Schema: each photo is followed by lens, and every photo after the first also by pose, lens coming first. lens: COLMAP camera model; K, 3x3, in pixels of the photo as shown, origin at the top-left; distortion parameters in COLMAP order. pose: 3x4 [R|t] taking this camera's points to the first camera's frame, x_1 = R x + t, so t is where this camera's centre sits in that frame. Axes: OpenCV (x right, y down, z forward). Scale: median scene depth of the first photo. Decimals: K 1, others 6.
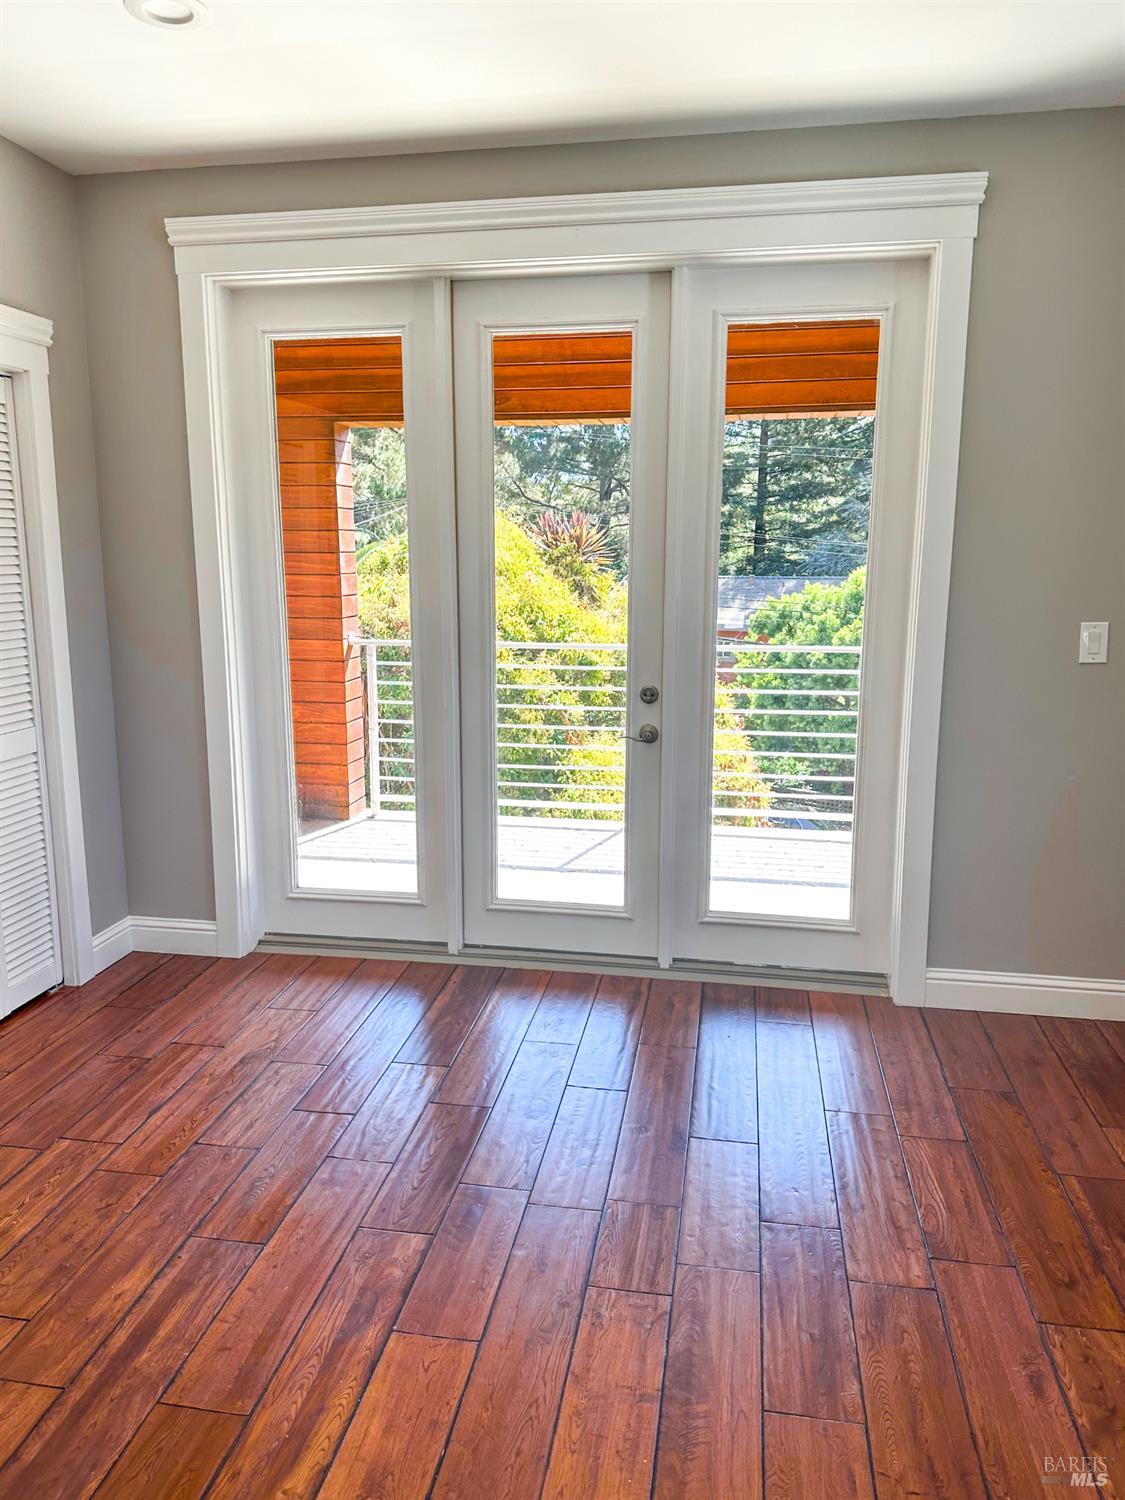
lens RADIAL K [[1058.1, 0, 568.1], [0, 1058.1, 743.1], [0, 0, 1]] dist [0.040275, -0.046149]
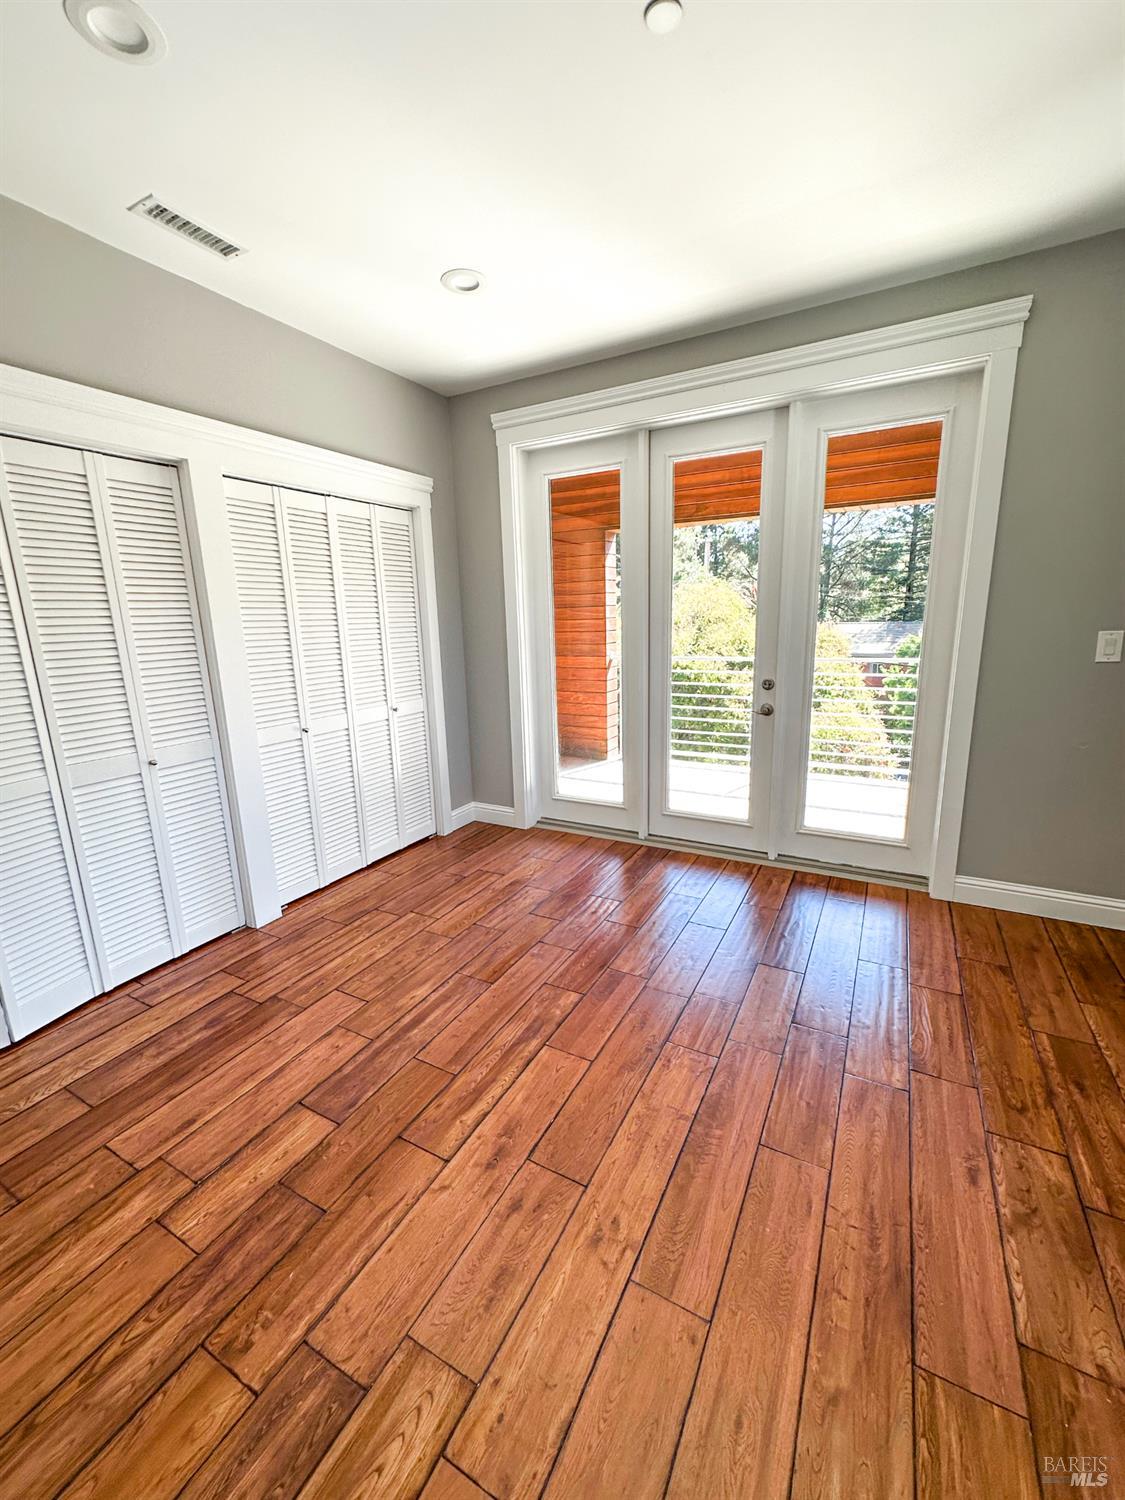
lens RADIAL K [[601.4, 0, 570.5], [0, 601.4, 749.3], [0, 0, 1]] dist [0.000221, 0.000438]
pose [[0.948105, 0.043348, -0.314989, 0.094477], [-0.029289, 0.998358, 0.049234, 0.015700], [0.316606, -0.037454, 0.947817, 0.066377]]
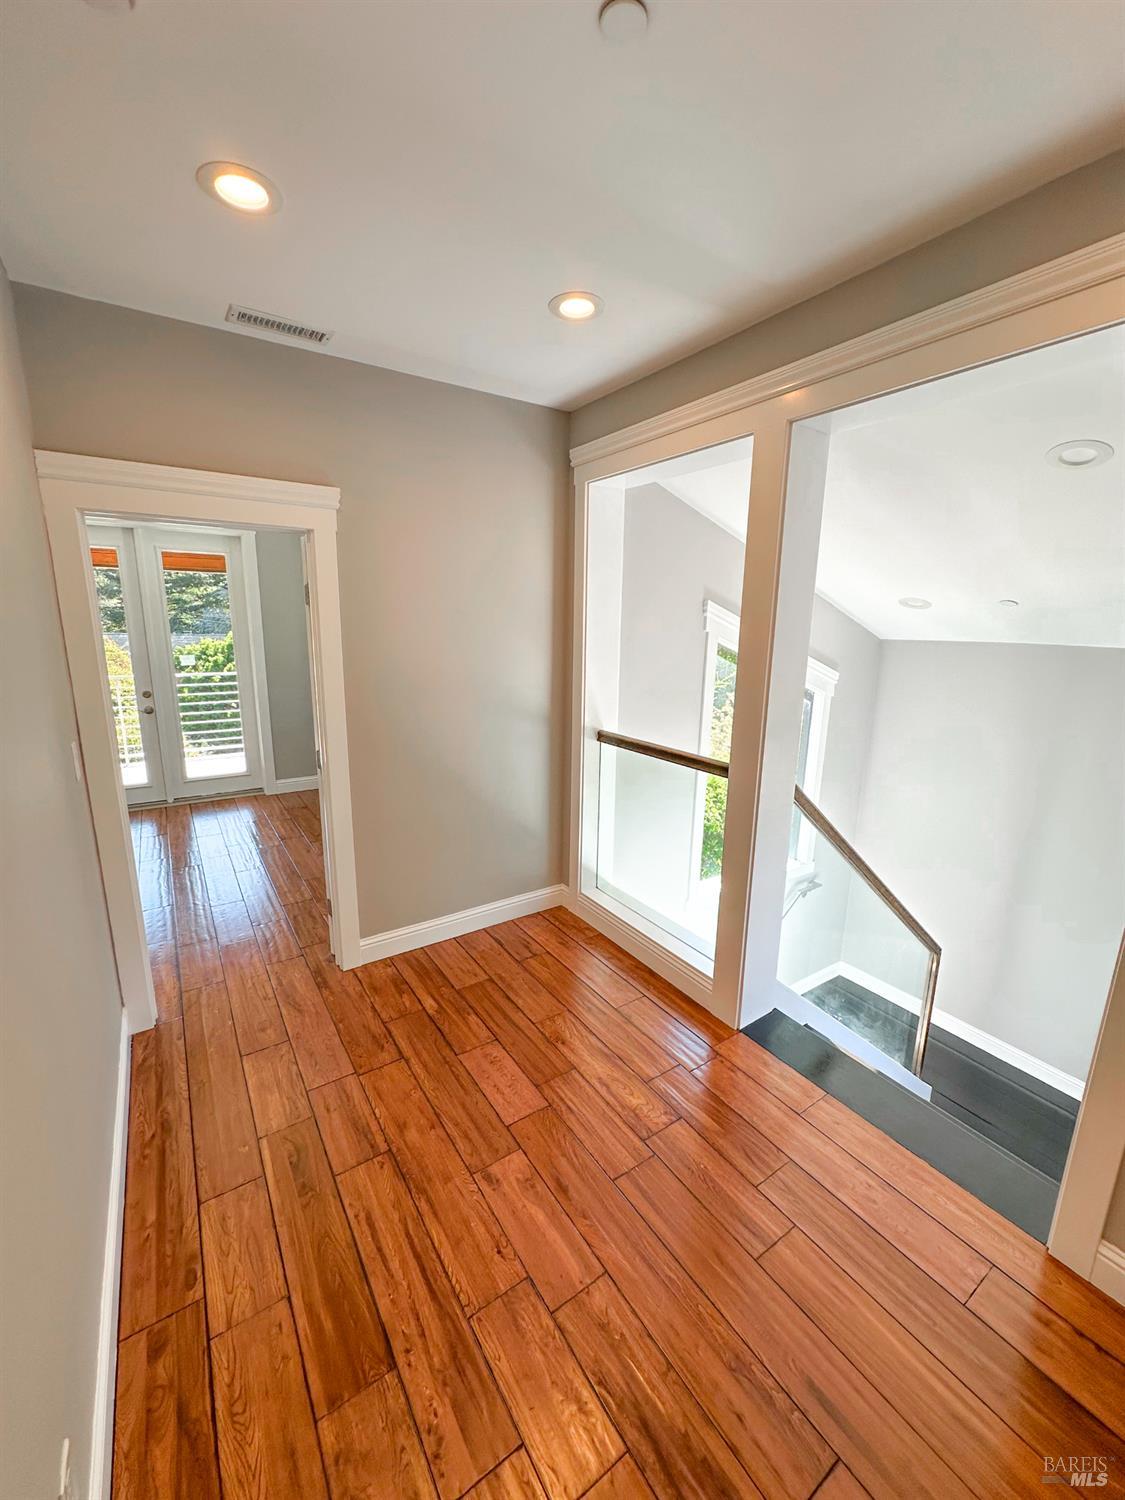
lens RADIAL K [[601.4, 0, 548.2], [0, 601.4, 745.4], [0, 0, 1]] dist [0.000221, 0.000438]
pose [[0.738893, -0.129380, 0.661285, -0.200224], [0.107912, 0.991447, 0.073400, 0.081010], [-0.665126, 0.017126, 0.746535, -0.765835]]
